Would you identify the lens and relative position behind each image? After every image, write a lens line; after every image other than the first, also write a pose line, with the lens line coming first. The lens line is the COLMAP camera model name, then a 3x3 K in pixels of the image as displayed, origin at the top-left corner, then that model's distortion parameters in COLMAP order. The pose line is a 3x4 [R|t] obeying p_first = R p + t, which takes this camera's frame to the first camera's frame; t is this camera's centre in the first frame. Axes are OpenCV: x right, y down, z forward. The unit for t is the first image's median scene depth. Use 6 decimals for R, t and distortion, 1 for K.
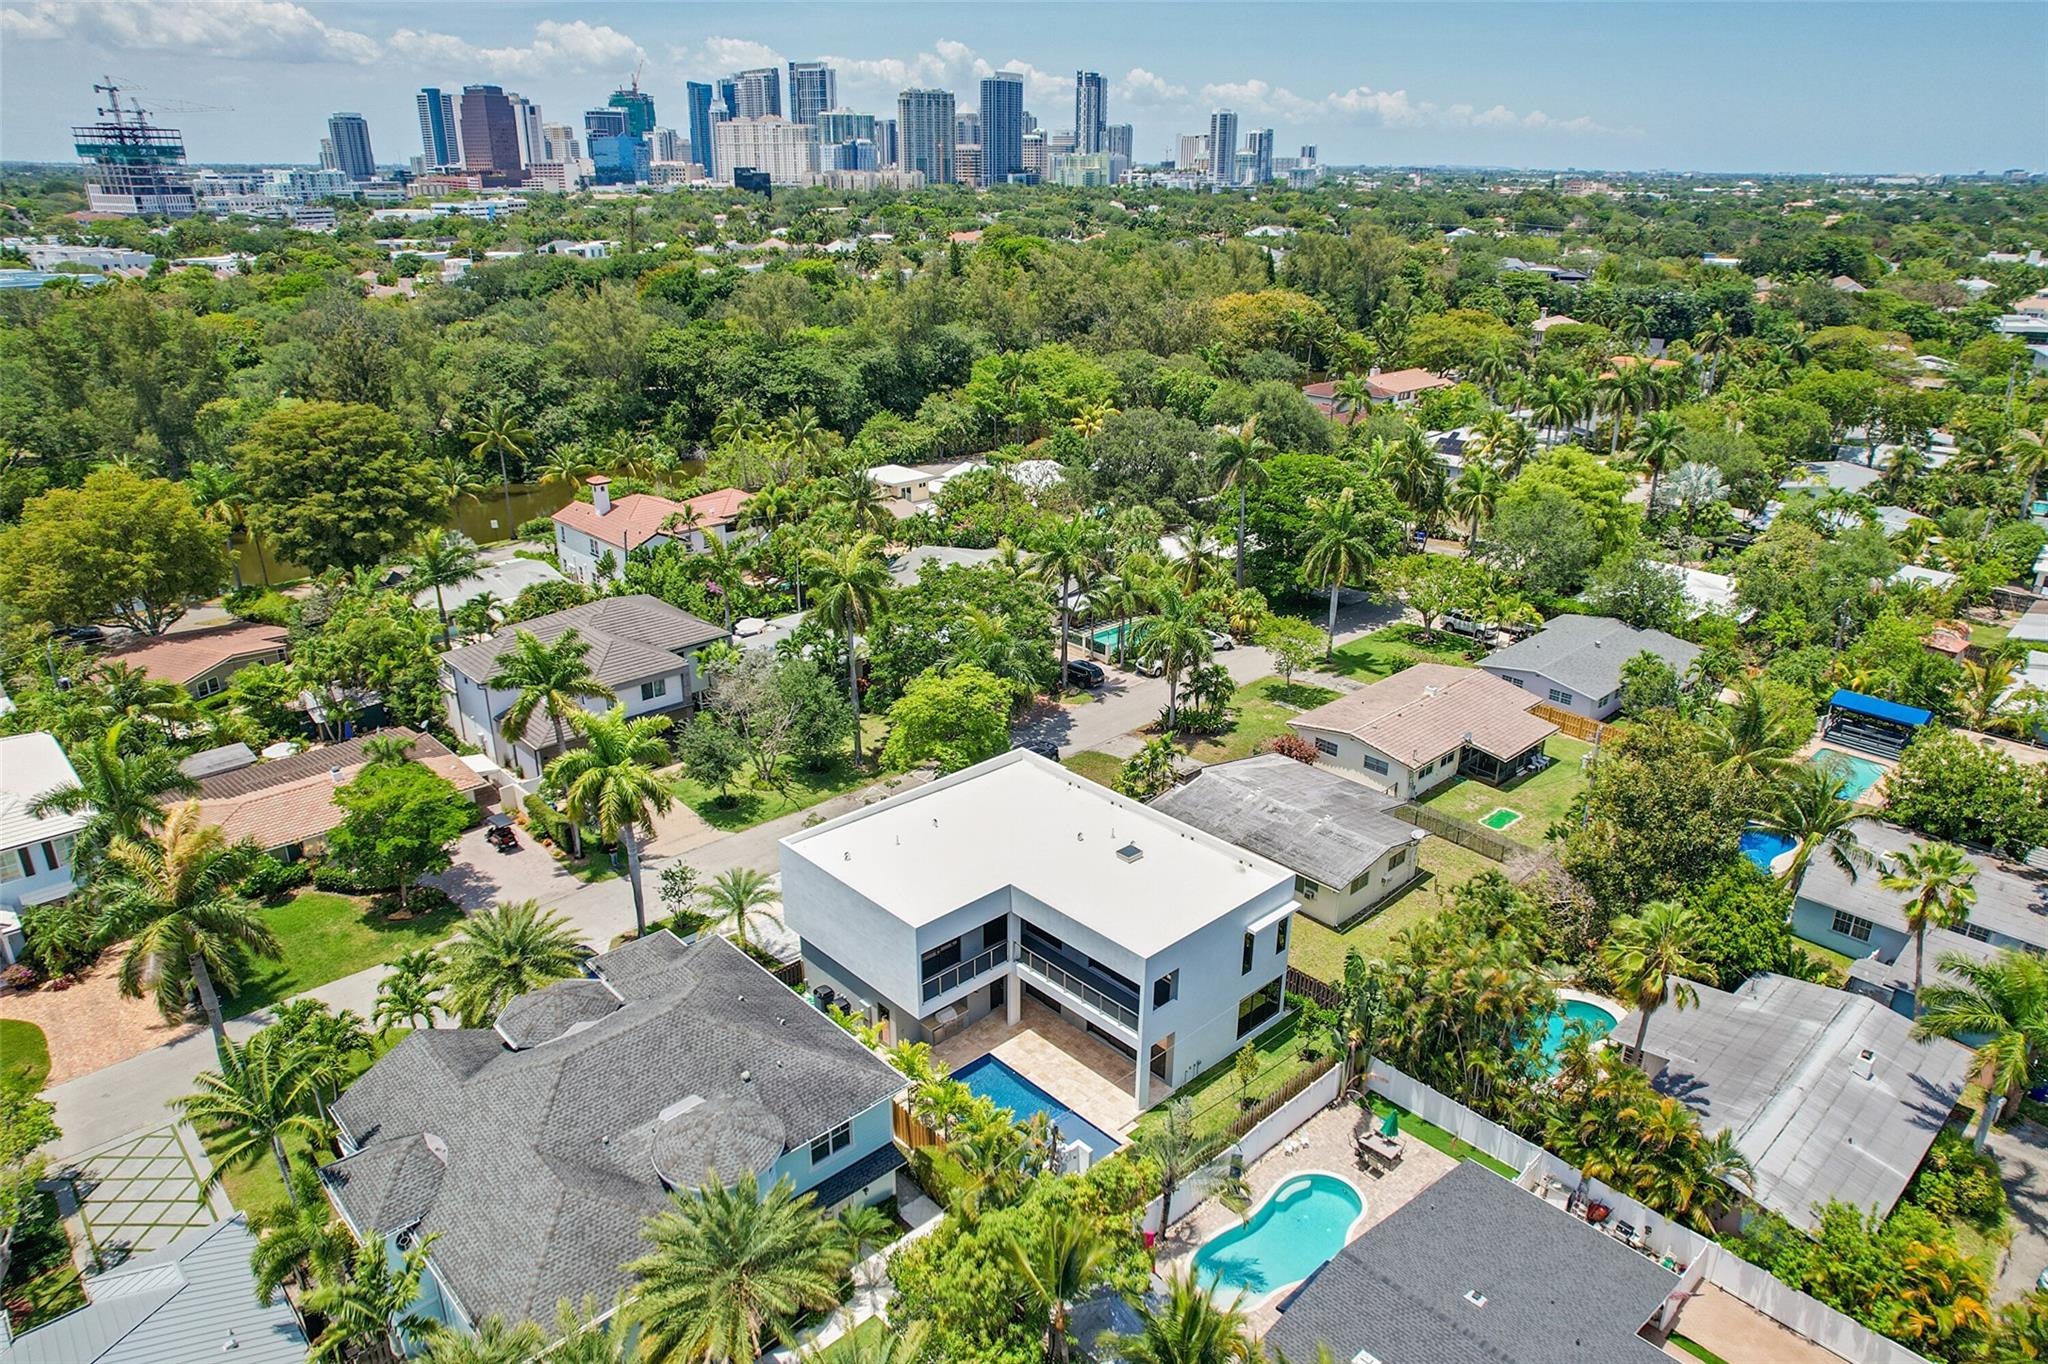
lens RADIAL K [[1324.5, 0, 1031.6], [0, 1324.5, 690.9], [0, 0, 1]] dist [-0.073449, 0.063636]
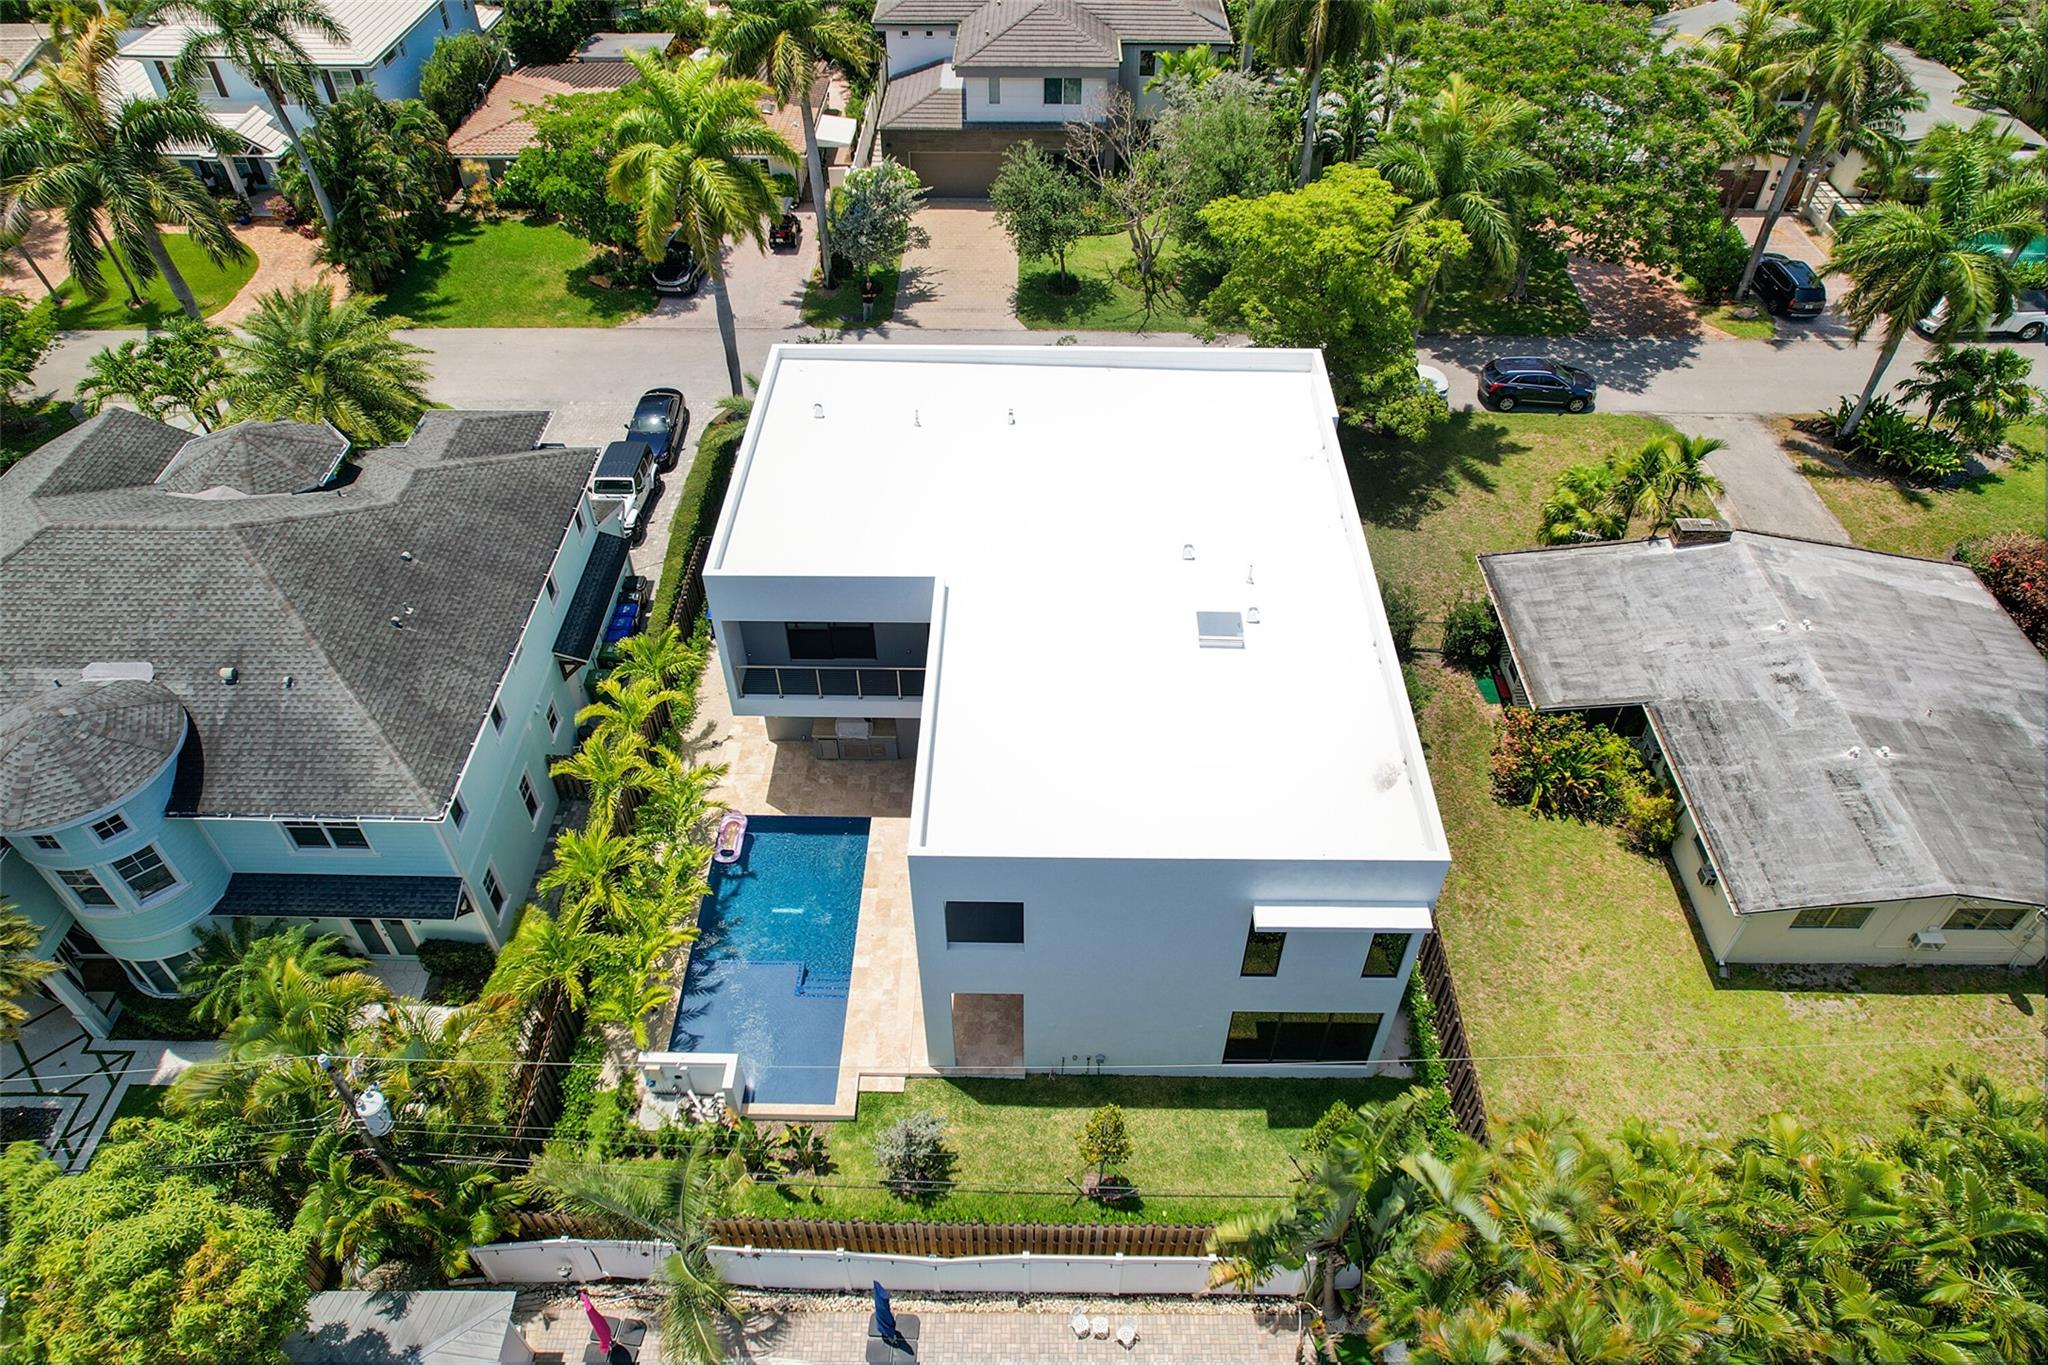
lens RADIAL K [[1324.5, 0, 1032.0], [0, 1324.5, 686.9], [0, 0, 1]] dist [-0.073449, 0.063636]
pose [[0.719164, 0.481927, -0.500549, 0.177345], [-0.257618, 0.853971, 0.452069, -0.036759], [0.645319, -0.196162, 0.738298, 0.388164]]
